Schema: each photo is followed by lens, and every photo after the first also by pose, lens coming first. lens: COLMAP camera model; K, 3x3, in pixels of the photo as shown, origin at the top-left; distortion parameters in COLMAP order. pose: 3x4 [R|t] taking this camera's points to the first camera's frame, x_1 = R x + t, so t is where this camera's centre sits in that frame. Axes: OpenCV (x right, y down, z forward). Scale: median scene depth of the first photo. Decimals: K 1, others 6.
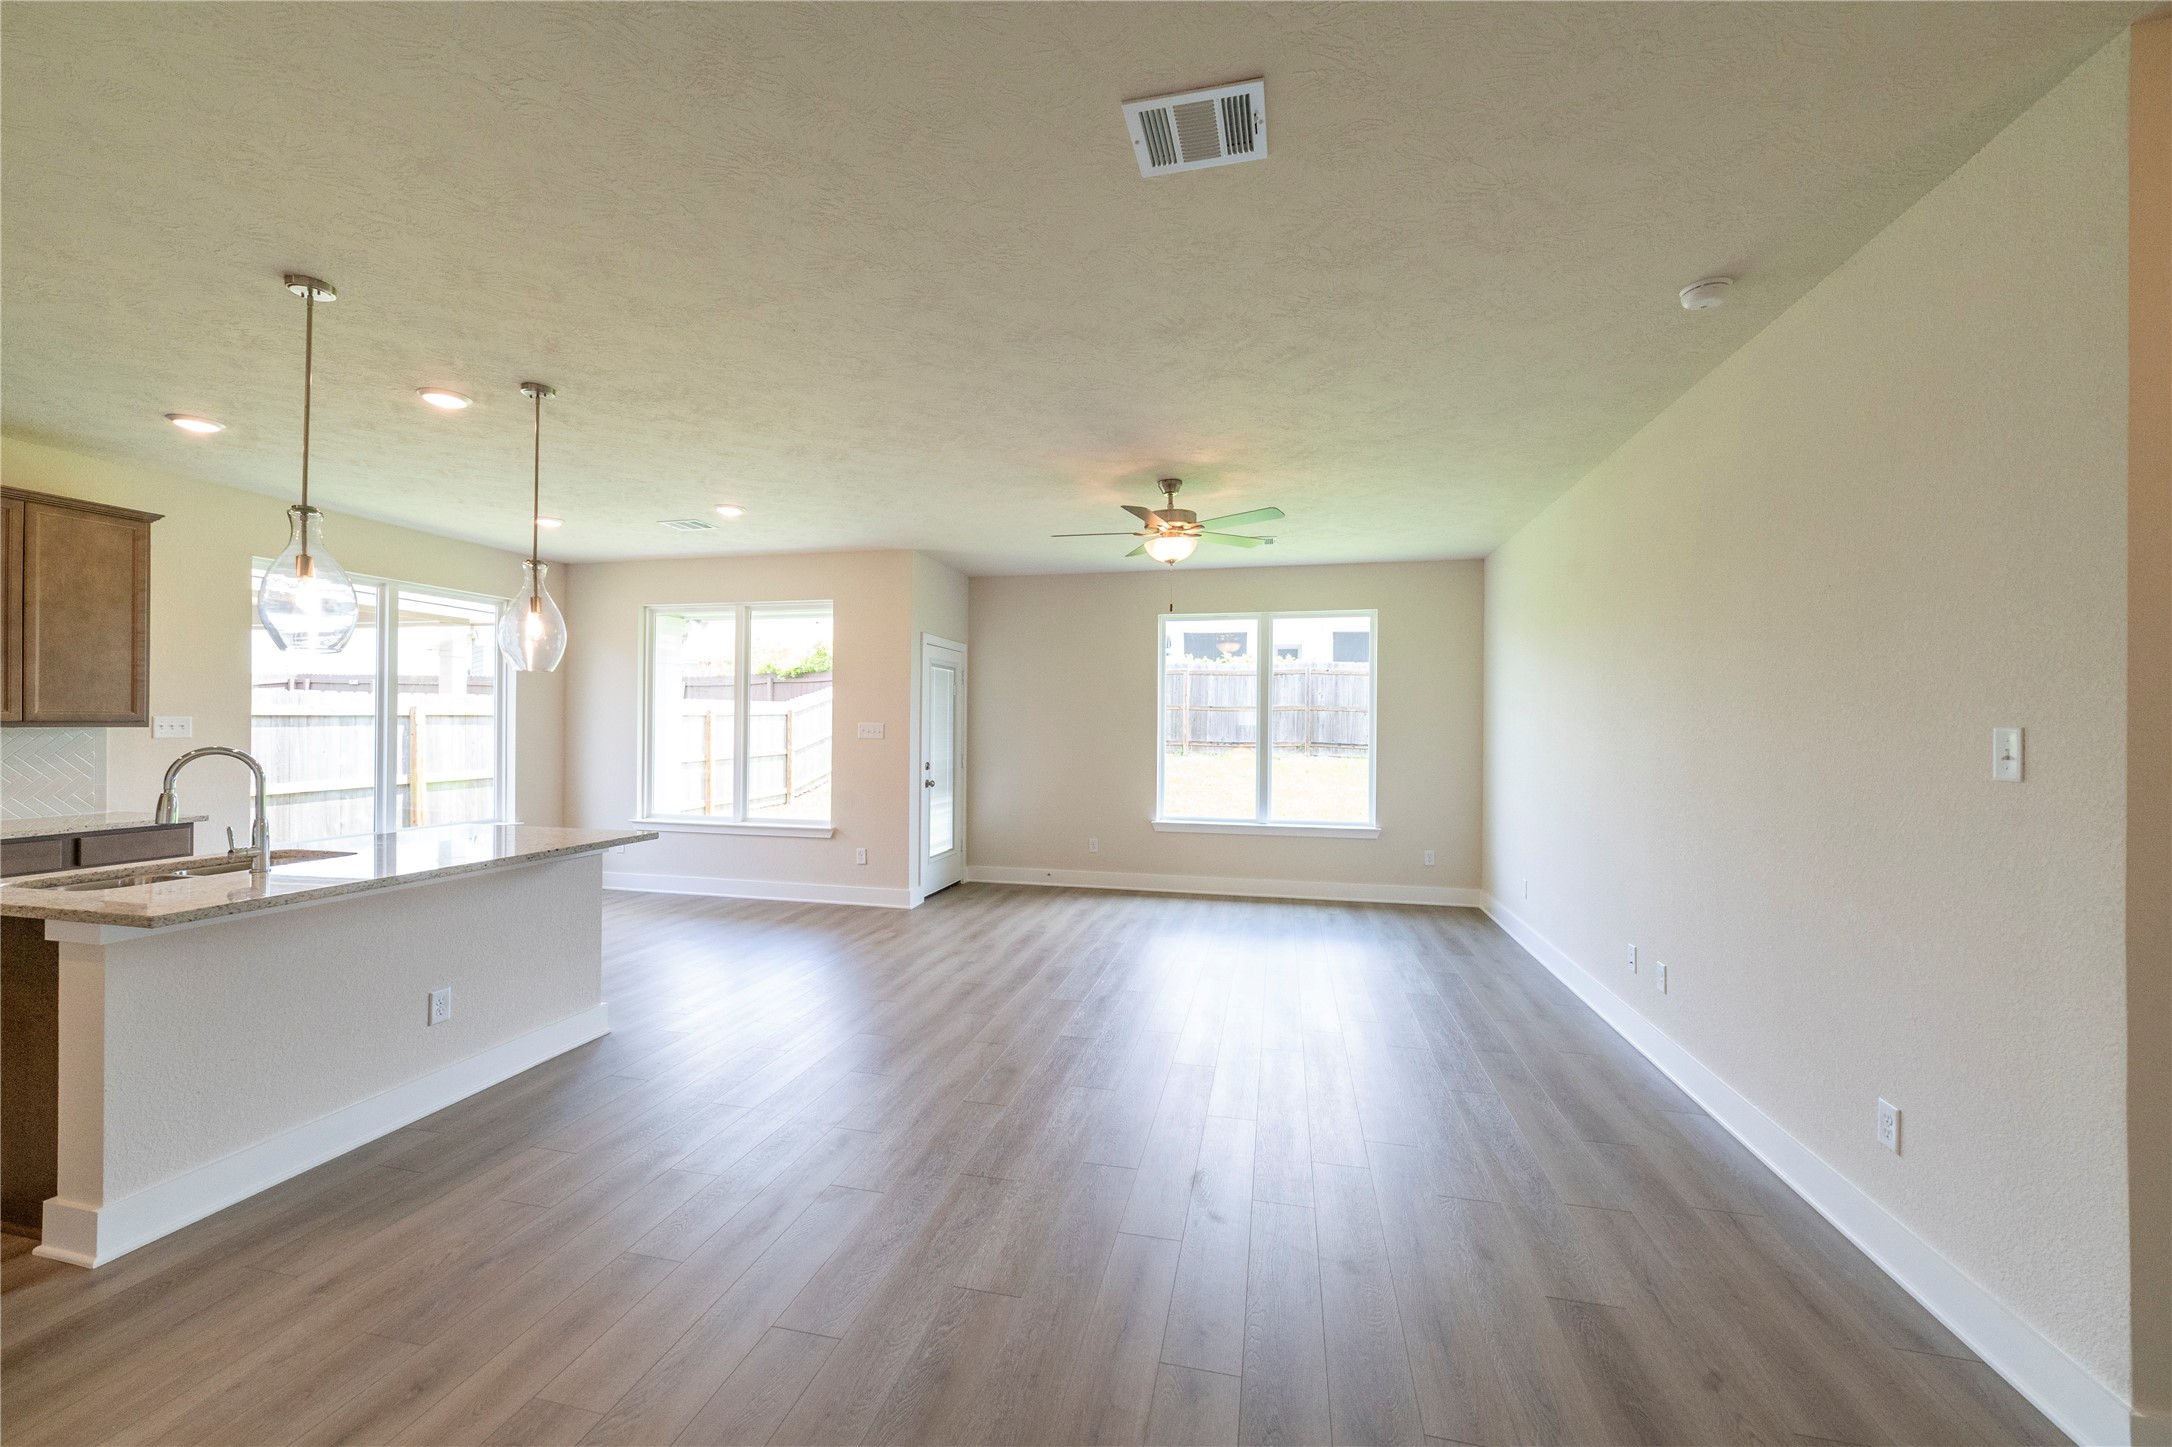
lens RADIAL K [[839.2, 0, 1083.8], [0, 839.2, 722.1], [0, 0, 1]] dist [-0.002289, 0.001332]
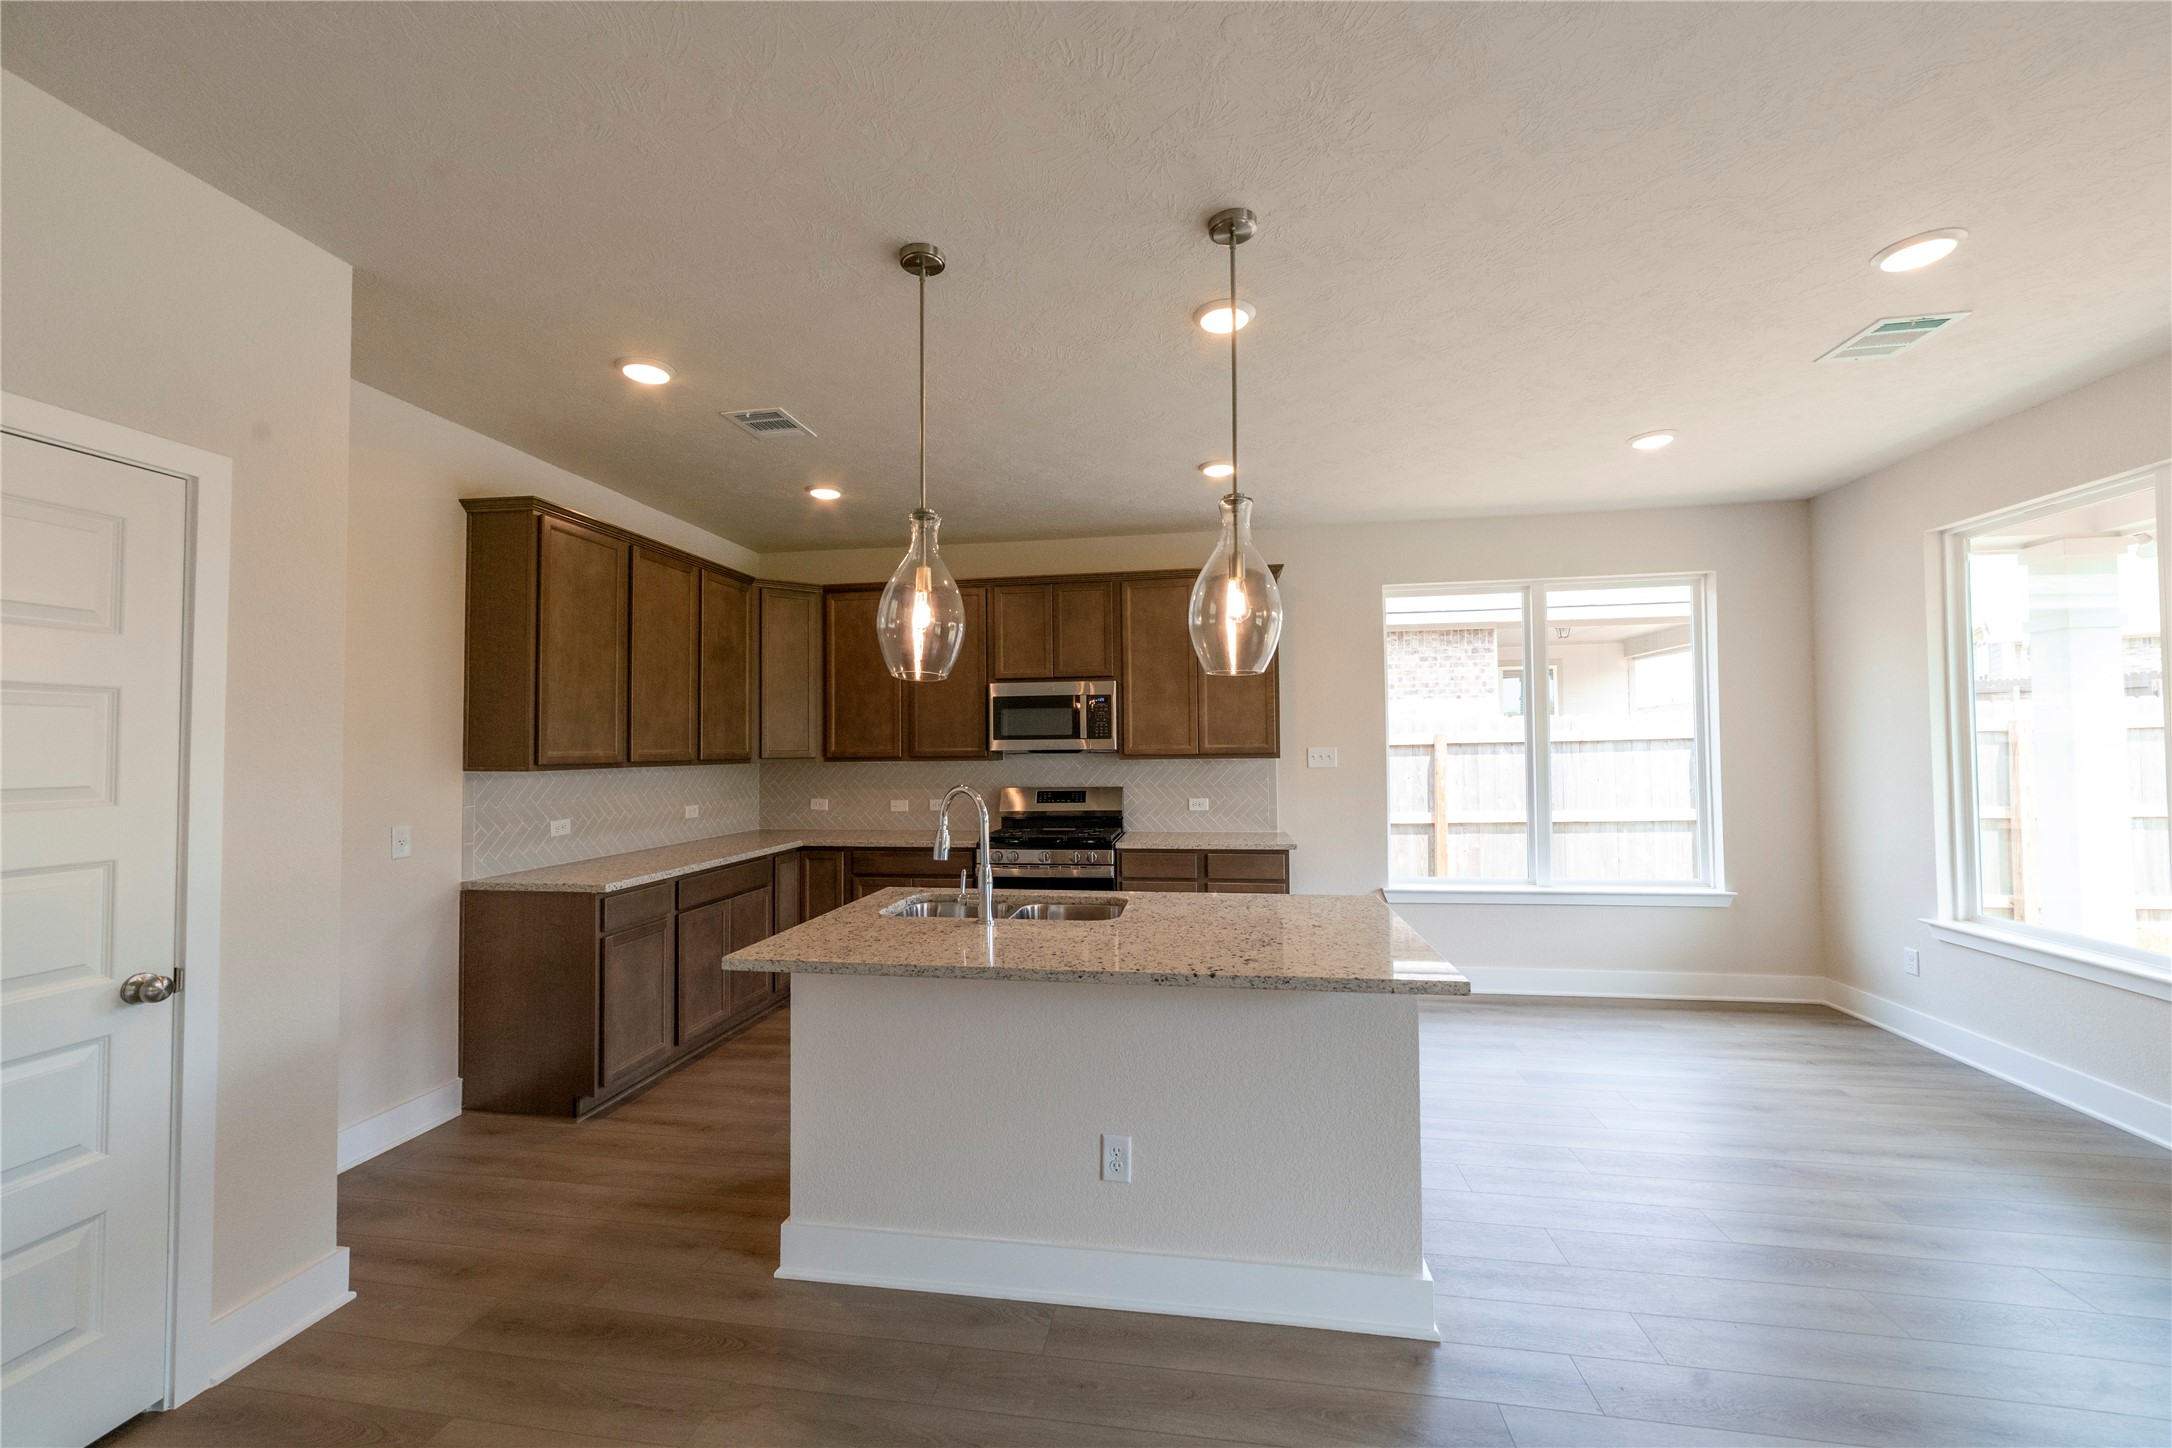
lens RADIAL K [[839.2, 0, 1075.6], [0, 839.2, 726.9], [0, 0, 1]] dist [-0.002289, 0.001332]
pose [[0.067363, -0.034856, -0.997120, -0.022309], [0.017395, 0.999279, -0.033756, -0.001430], [0.997577, -0.015071, 0.067921, 0.418085]]
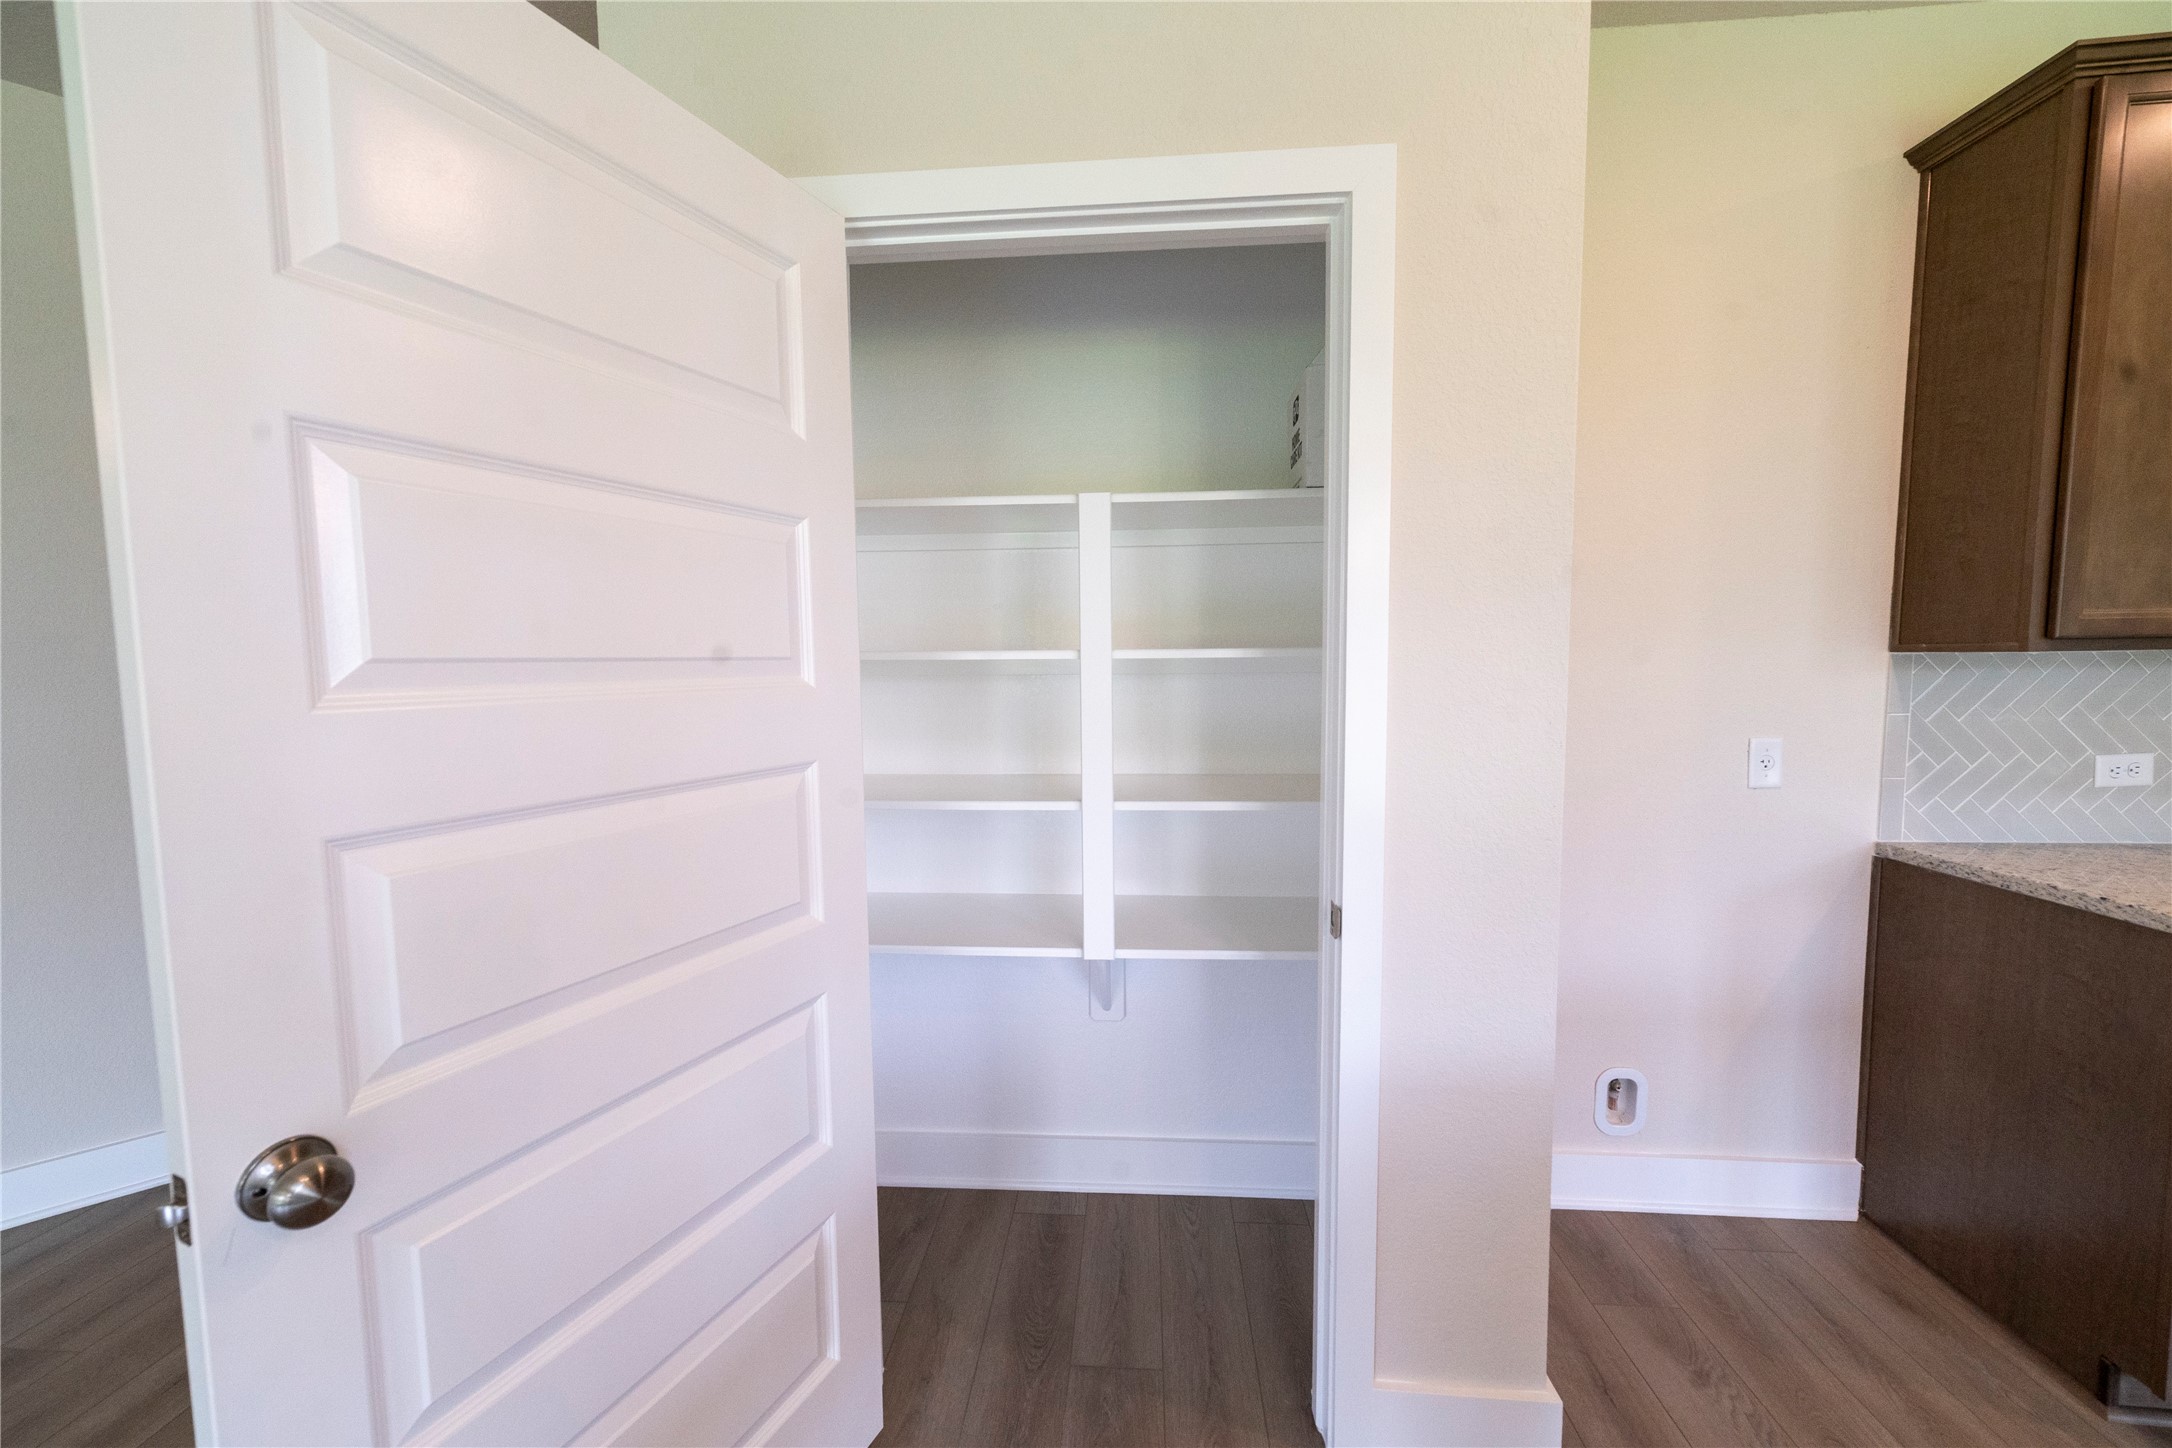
lens RADIAL K [[839.2, 0, 1069.5], [0, 839.2, 722.9], [0, 0, 1]] dist [-0.002289, 0.001332]
pose [[-0.988350, 0.013376, -0.151612, -0.226894], [0.003796, 0.997987, 0.063307, 0.006830], [0.152154, 0.061994, -0.986411, 0.328011]]
